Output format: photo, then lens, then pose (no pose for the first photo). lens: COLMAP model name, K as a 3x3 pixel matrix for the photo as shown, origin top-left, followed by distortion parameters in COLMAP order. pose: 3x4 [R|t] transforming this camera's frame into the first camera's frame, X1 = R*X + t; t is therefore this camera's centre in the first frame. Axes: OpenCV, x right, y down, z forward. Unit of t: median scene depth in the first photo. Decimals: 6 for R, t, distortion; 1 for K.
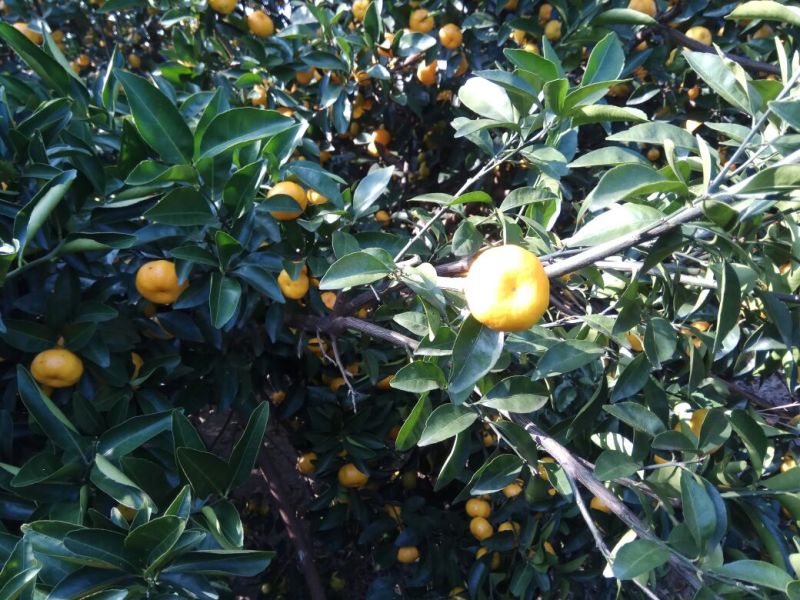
lens RADIAL K [[621.6, 0, 414.7], [0, 621.6, 301.1], [0, 0, 1]] dist [0.125636, -0.230134]
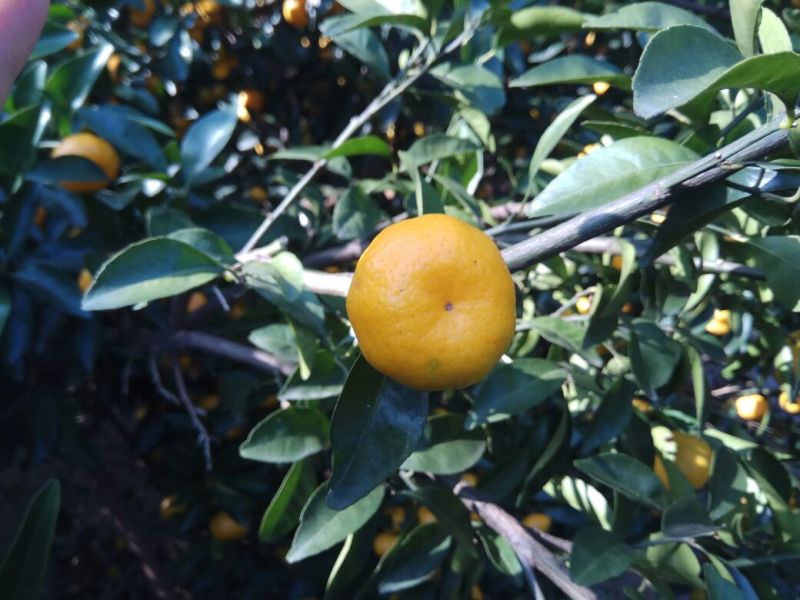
lens RADIAL K [[691.6, 0, 401.1], [0, 691.6, 336.6], [0, 0, 1]] dist [0.035330, 0.001258]
pose [[0.989844, -0.055485, 0.130880, 0.030167], [0.046153, 0.996242, 0.073294, -0.021070], [-0.134455, -0.066509, 0.988685, 0.277344]]
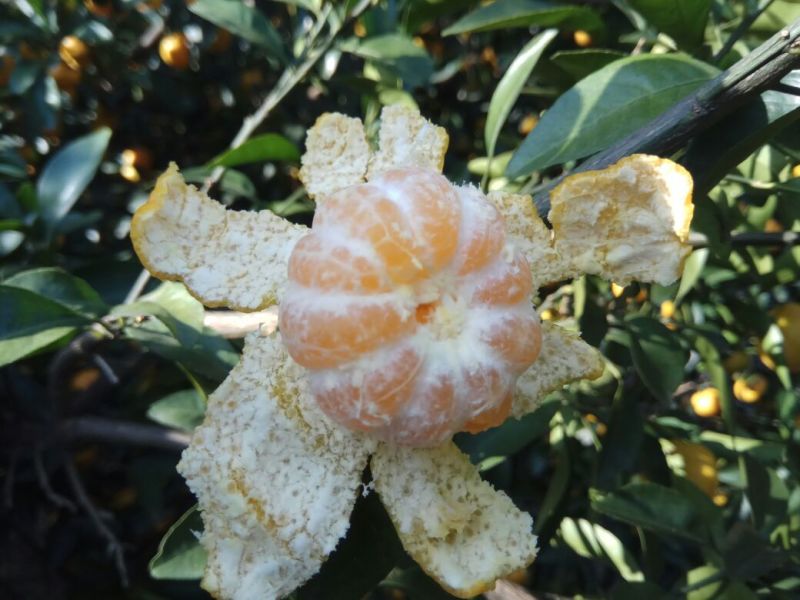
lens RADIAL K [[699.2, 0, 416.4], [0, 699.2, 300.5], [0, 0, 1]] dist [0.137040, -0.371323]
pose [[0.947537, -0.177846, 0.265601, 0.036835], [0.191199, 0.981231, -0.025077, -0.006744], [-0.256156, 0.074544, 0.963757, 0.413179]]
